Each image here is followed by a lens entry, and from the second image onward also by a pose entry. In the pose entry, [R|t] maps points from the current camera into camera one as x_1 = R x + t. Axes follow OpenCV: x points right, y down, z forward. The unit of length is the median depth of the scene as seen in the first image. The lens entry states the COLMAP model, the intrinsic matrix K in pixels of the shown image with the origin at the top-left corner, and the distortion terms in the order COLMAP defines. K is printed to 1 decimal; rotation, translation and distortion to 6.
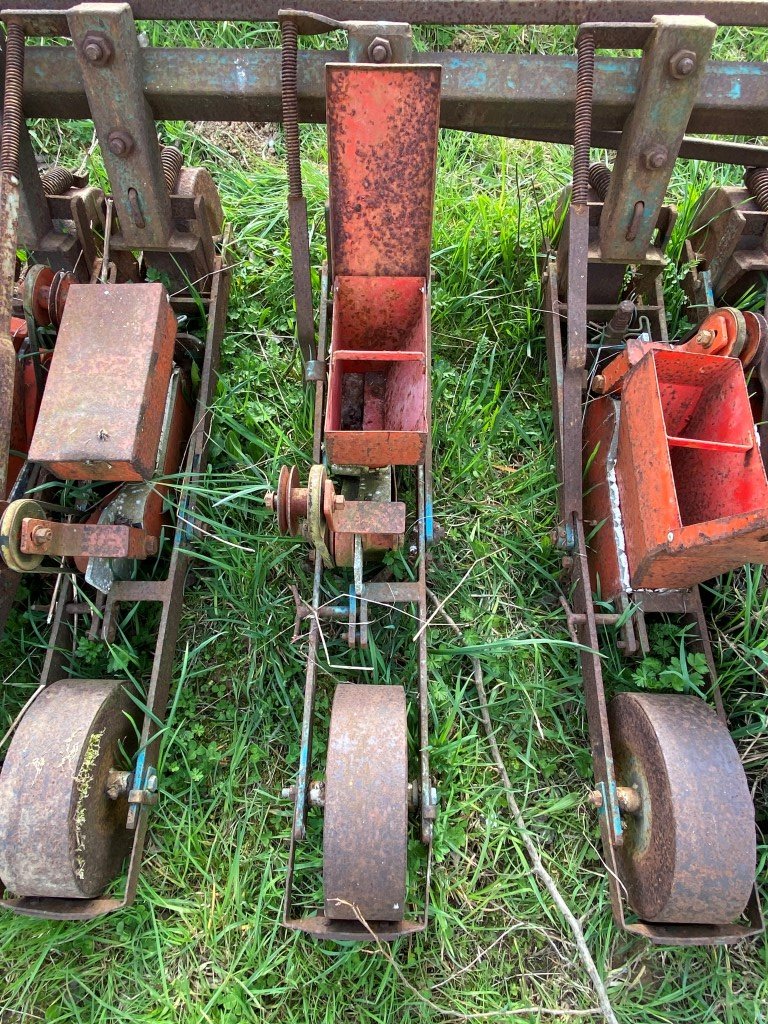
lens RADIAL K [[565.4, 0, 384.0], [0, 565.4, 512.0], [0, 0, 1]] dist [0.040983, -0.026727]
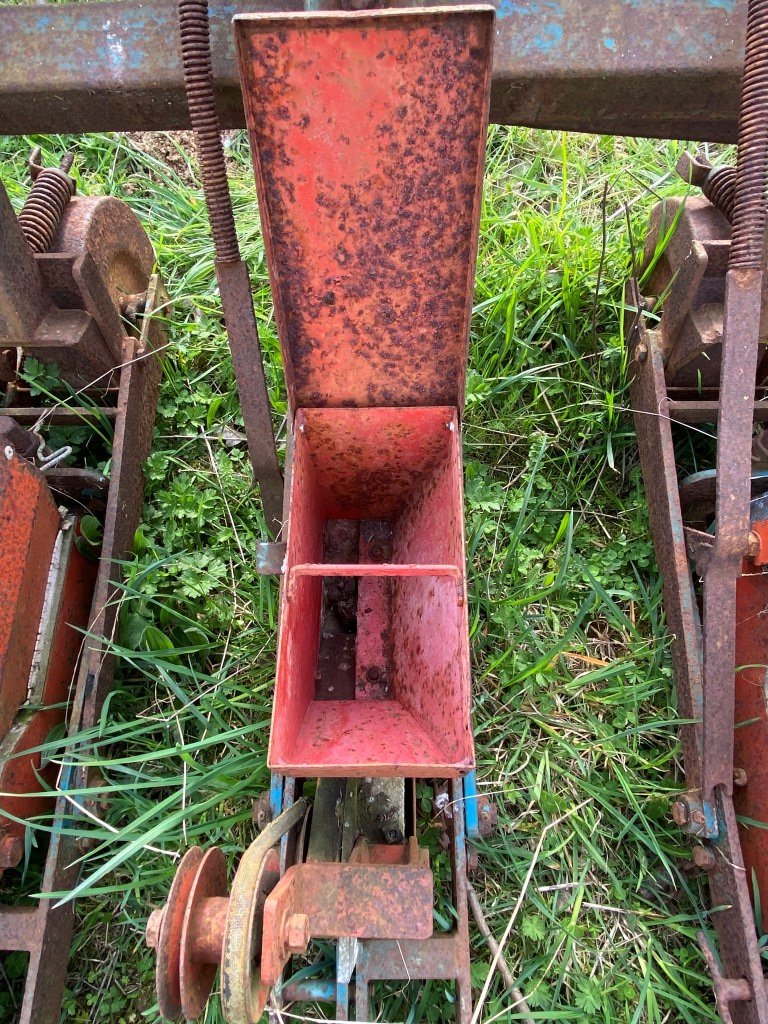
lens RADIAL K [[565.4, 0, 384.0], [0, 565.4, 512.0], [0, 0, 1]] dist [0.040983, -0.026727]
pose [[0.999229, -0.023768, -0.031244, 0.016606], [0.024951, 0.998966, 0.038015, -0.338346], [0.030309, -0.038765, 0.998789, 0.447210]]
